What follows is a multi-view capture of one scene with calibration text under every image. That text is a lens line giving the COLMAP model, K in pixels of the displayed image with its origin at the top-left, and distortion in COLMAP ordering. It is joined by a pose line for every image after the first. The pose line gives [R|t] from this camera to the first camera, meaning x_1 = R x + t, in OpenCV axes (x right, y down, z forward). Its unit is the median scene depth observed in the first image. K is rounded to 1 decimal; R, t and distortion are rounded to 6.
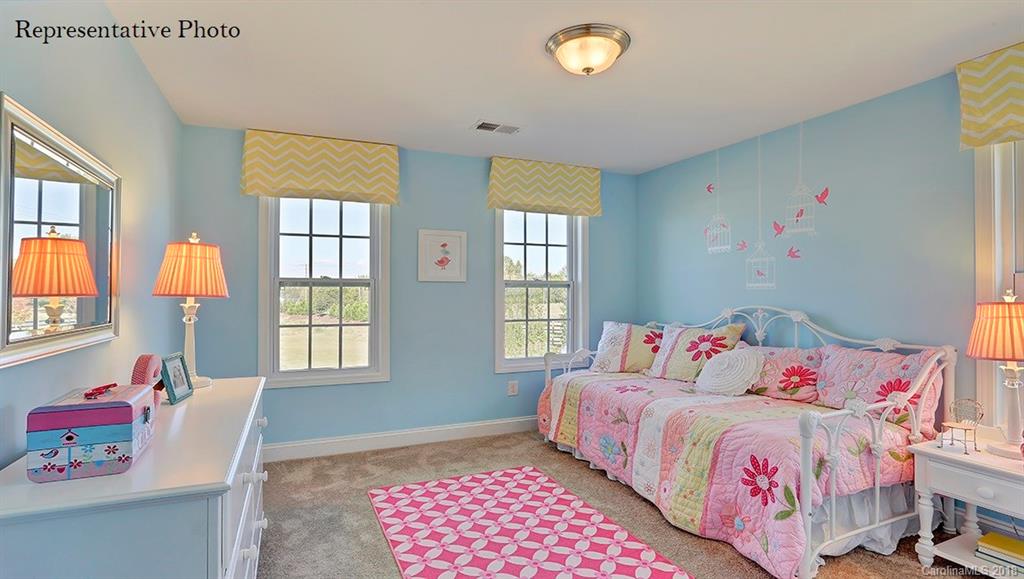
lens RADIAL K [[516.3, 0, 519.1], [0, 516.3, 292.1], [0, 0, 1]] dist [-0.026015, 0.005072]
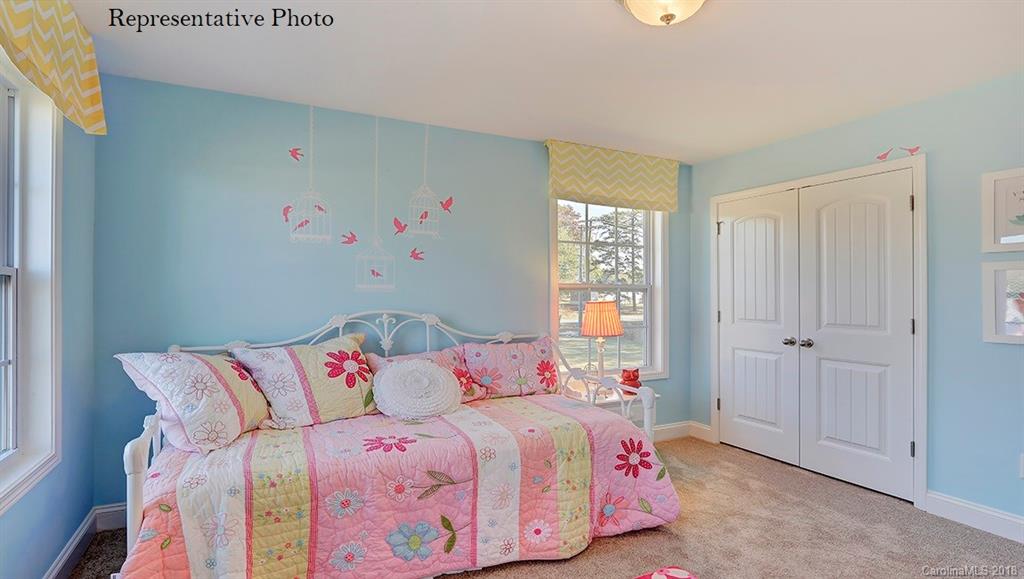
lens RADIAL K [[516.3, 0, 517.6], [0, 516.3, 286.0], [0, 0, 1]] dist [-0.026015, 0.005072]
pose [[-0.051298, 0.008853, 0.998644, -0.481979], [-0.006582, 0.999936, -0.009203, -0.009515], [-0.998662, -0.007045, -0.051236, 0.923302]]
